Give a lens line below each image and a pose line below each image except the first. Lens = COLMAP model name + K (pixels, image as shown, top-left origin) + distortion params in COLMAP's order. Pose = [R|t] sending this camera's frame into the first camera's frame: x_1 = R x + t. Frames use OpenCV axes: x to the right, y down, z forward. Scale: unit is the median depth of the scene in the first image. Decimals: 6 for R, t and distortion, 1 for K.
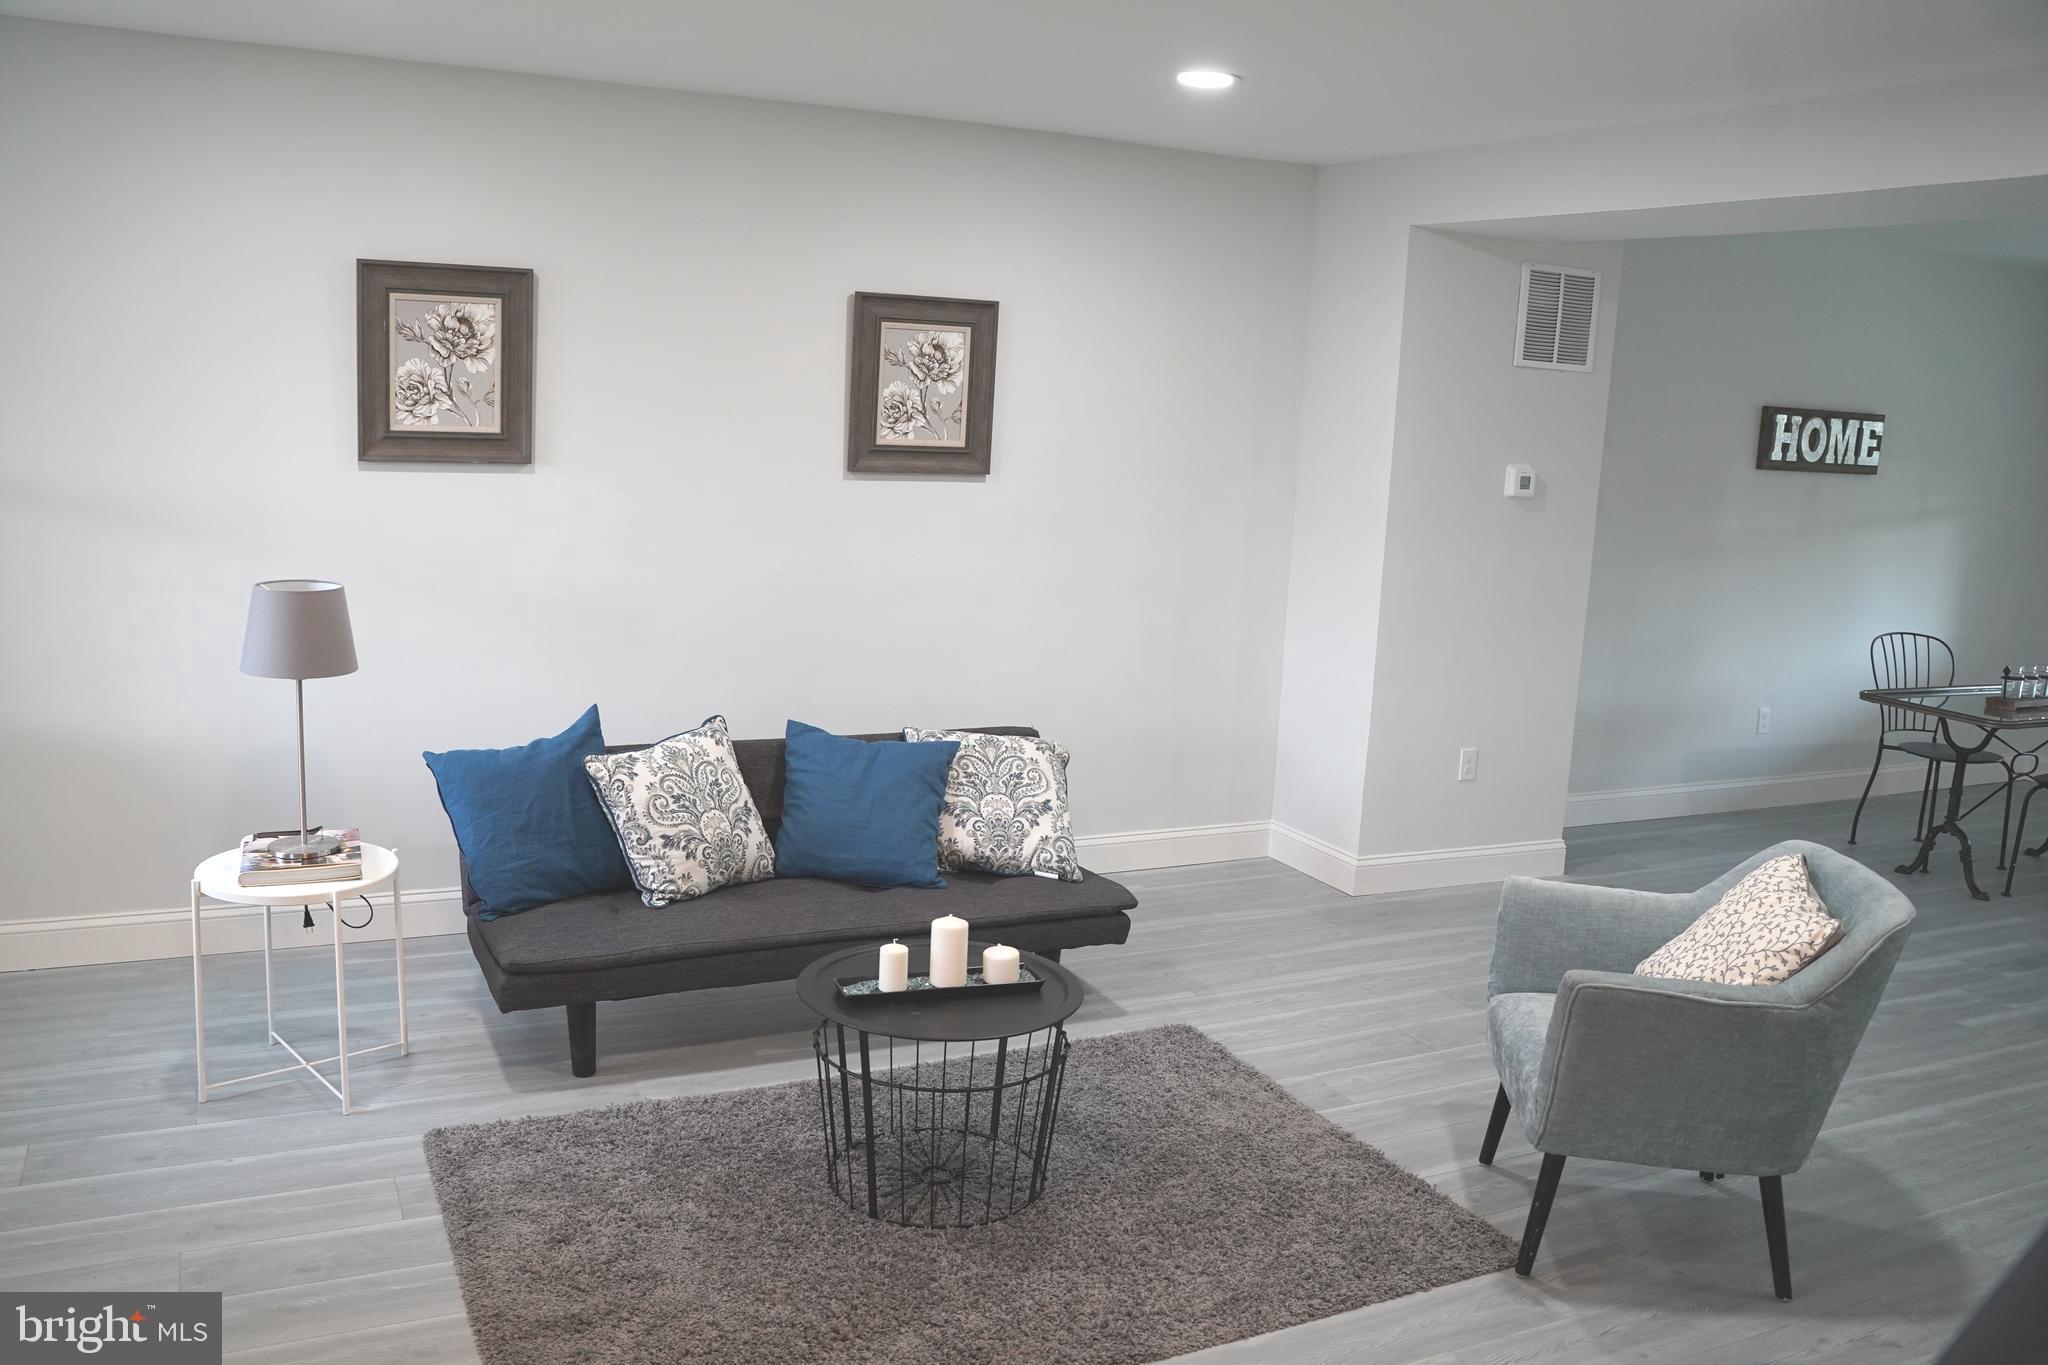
lens RADIAL K [[1658.7, 0, 1020.9], [0, 1658.7, 674.8], [0, 0, 1]] dist [-0.115964, 0.095286]
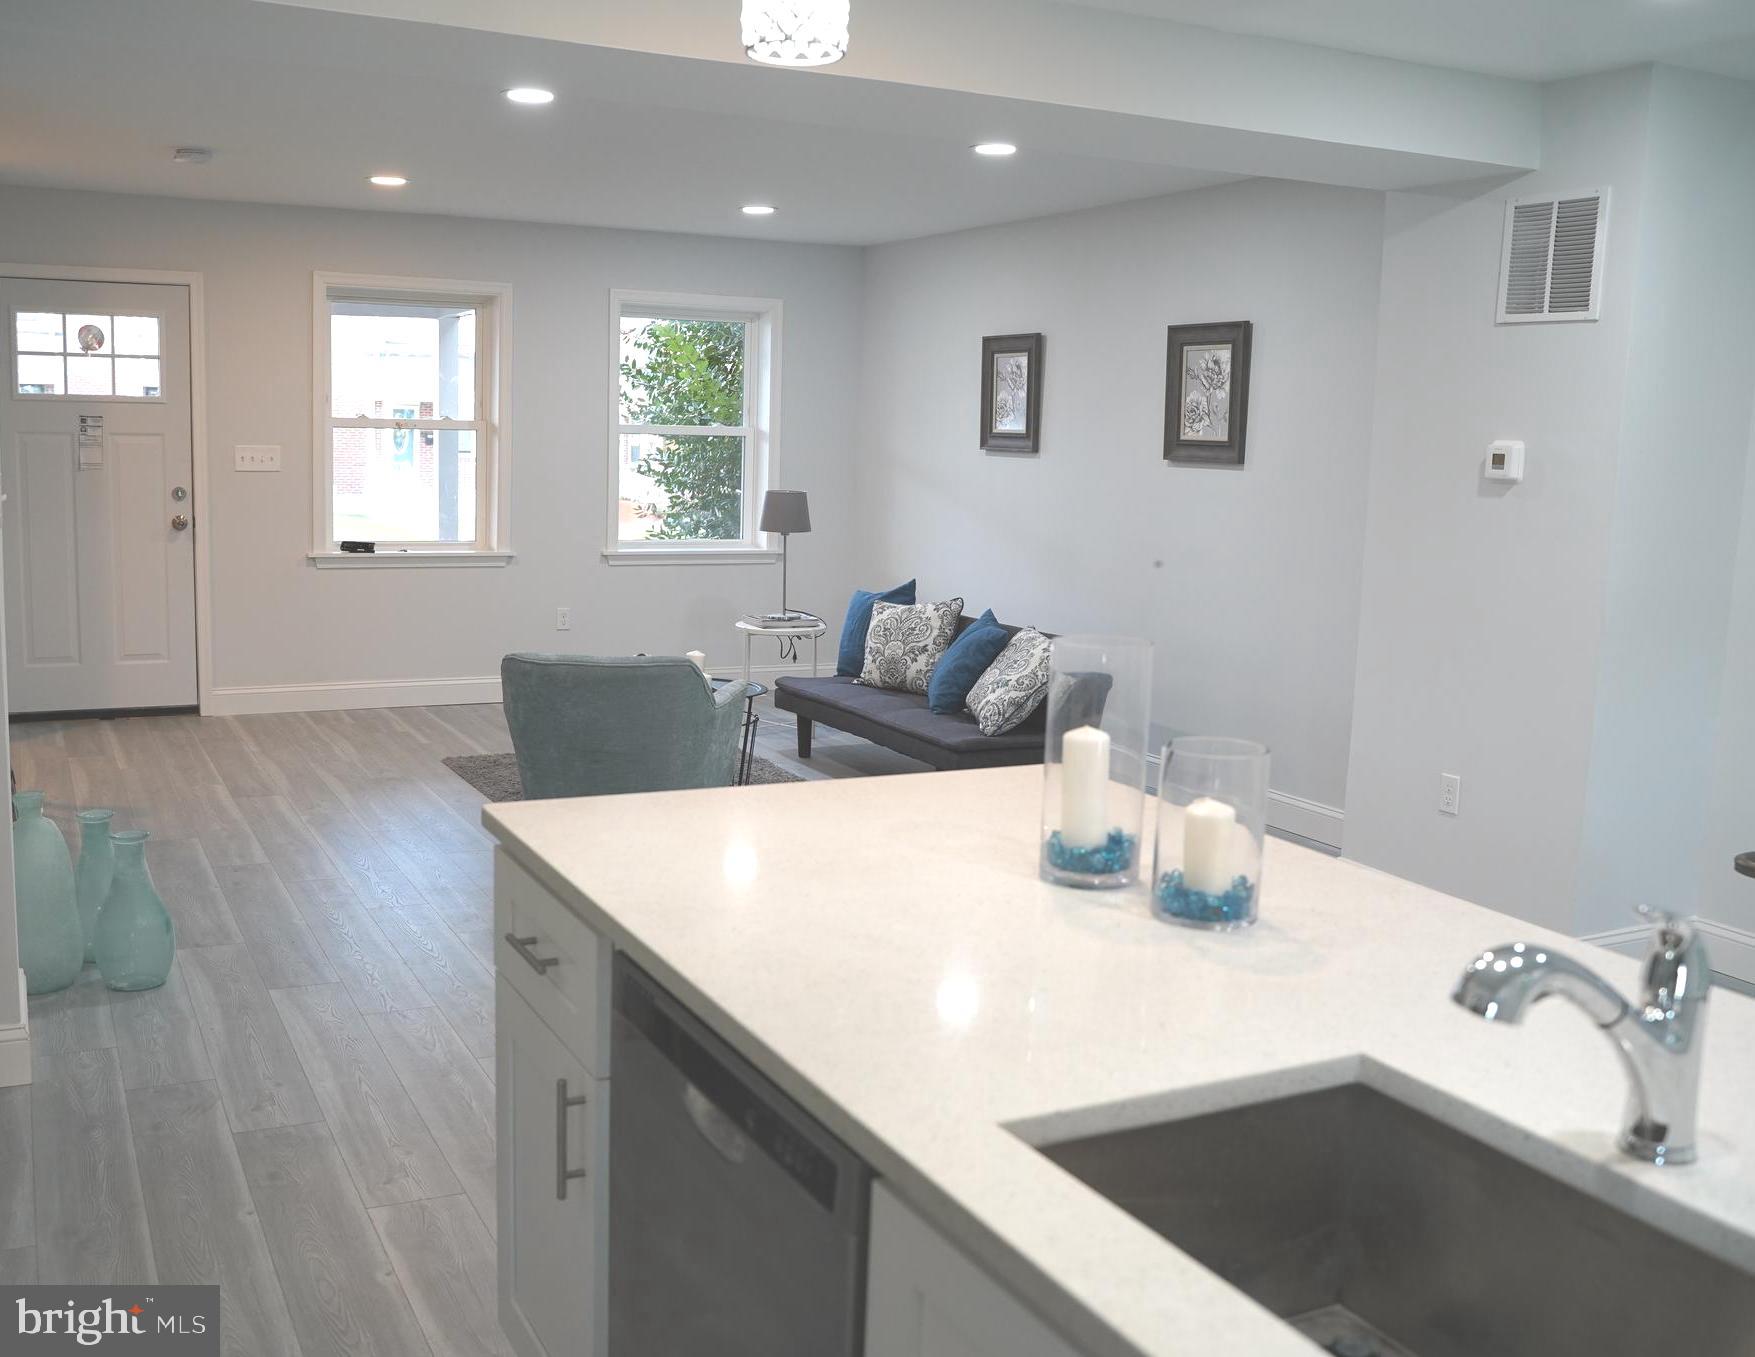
lens RADIAL K [[1661.8, 0, 817.0], [0, 1661.8, 684.6], [0, 0, 1]] dist [-0.127039, 0.109854]
pose [[0.009599, 0.102566, -0.994680, 1.205826], [-0.199238, 0.974977, 0.098611, -0.020617], [0.979904, 0.197232, 0.029794, 0.701423]]
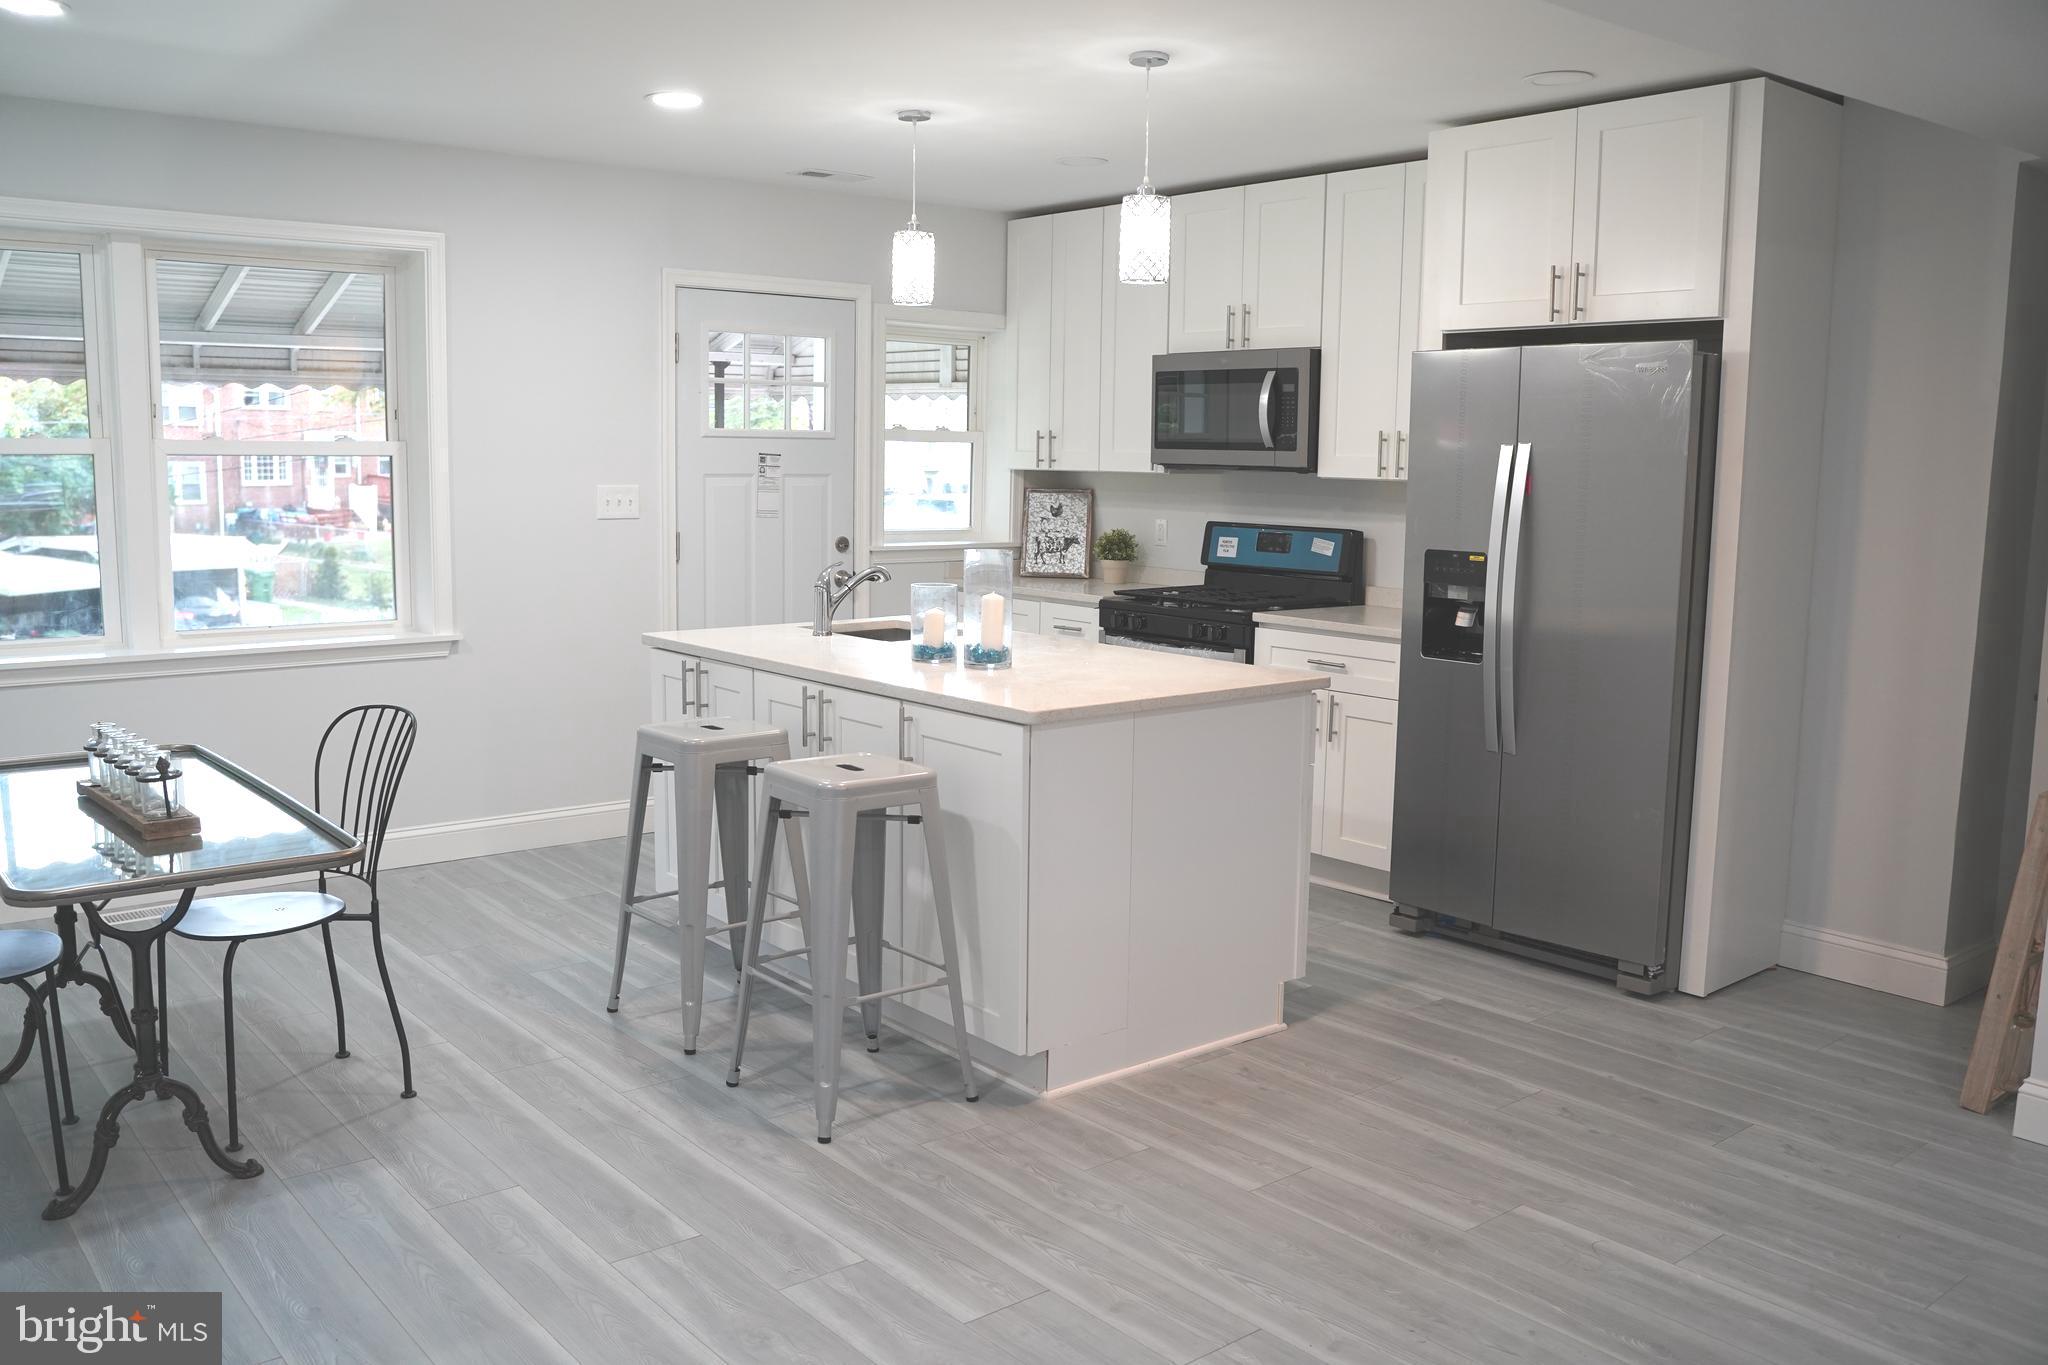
lens RADIAL K [[1658.7, 0, 1020.9], [0, 1658.7, 674.8], [0, 0, 1]] dist [-0.115964, 0.095286]
pose [[-0.237545, -0.180438, 0.954471, 0.047918], [0.141136, 0.965758, 0.217697, -0.120718], [-0.961069, 0.186423, -0.203945, 0.935614]]
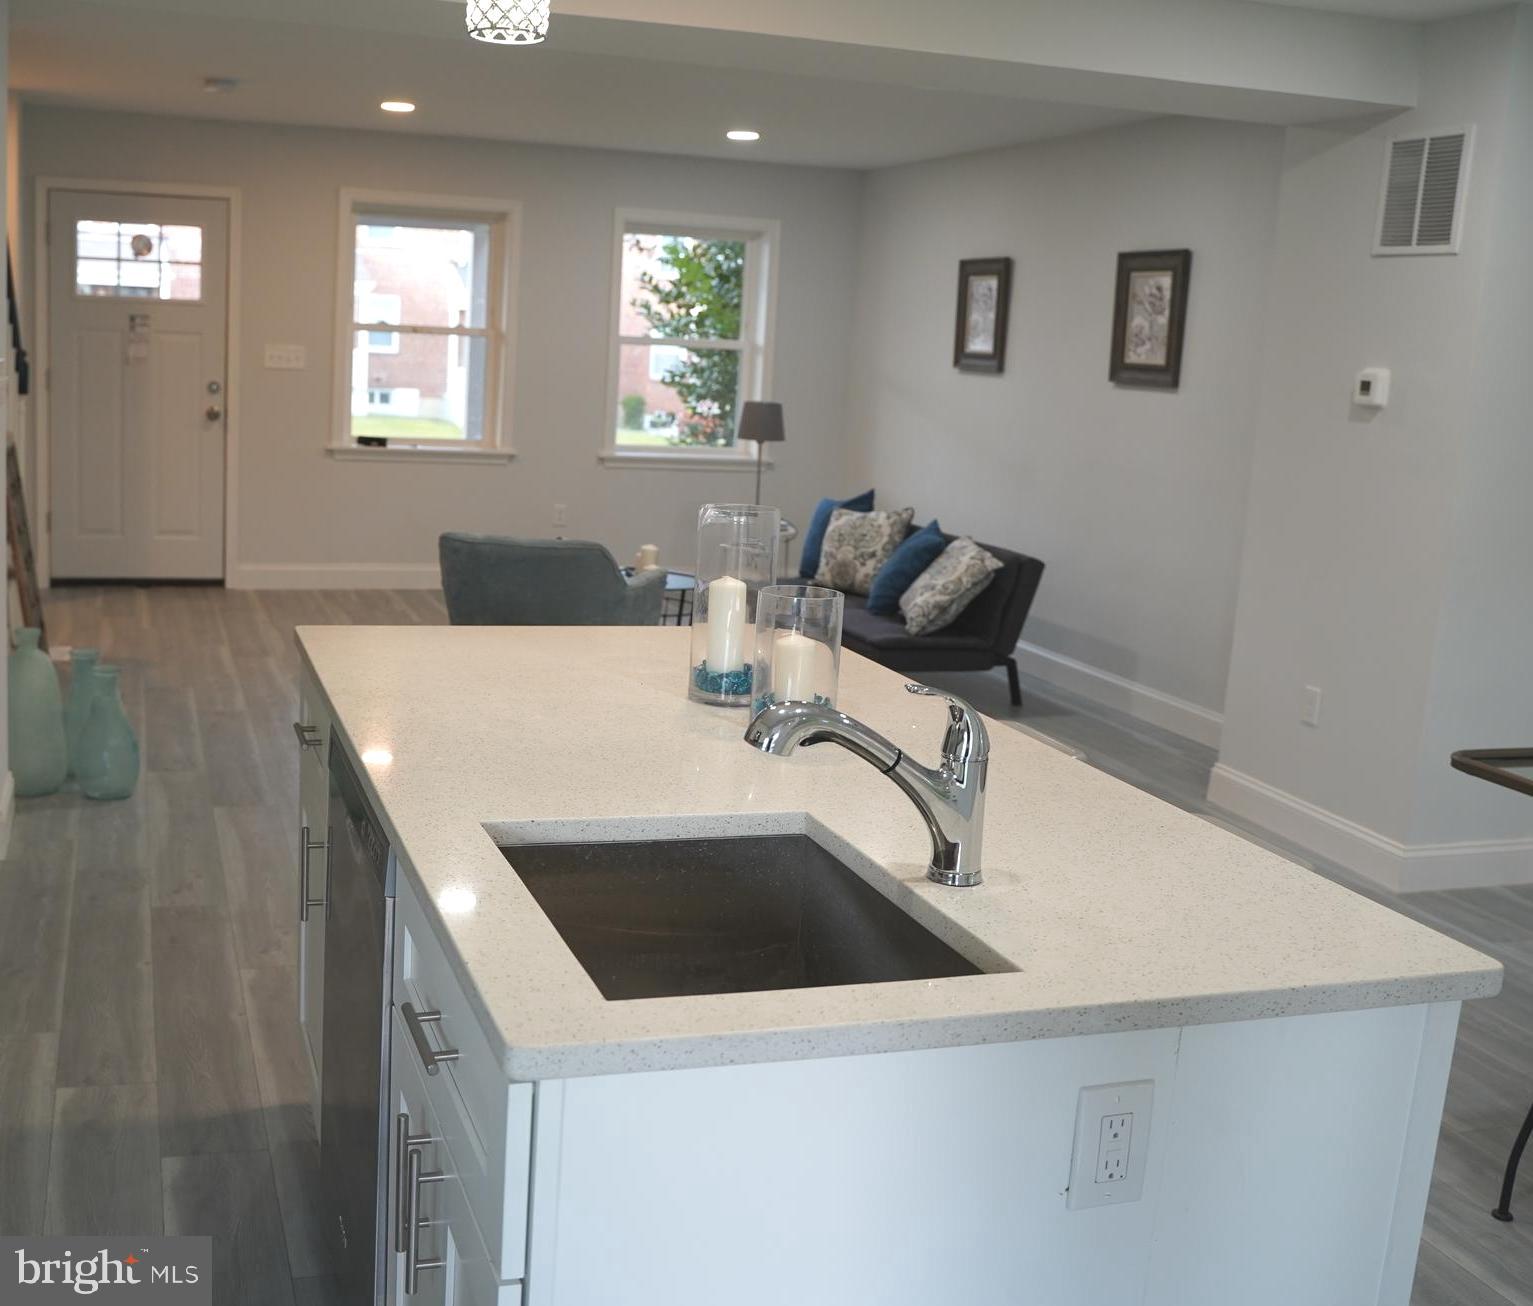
lens RADIAL K [[1662.4, 0, 634.2], [0, 1662.4, 650.0], [0, 0, 1]] dist [-0.118778, 0.095889]
pose [[-0.153467, 0.127205, -0.979932, 1.302013], [-0.227357, 0.960528, 0.160293, -0.036071], [0.961643, 0.247394, -0.118488, 0.812742]]
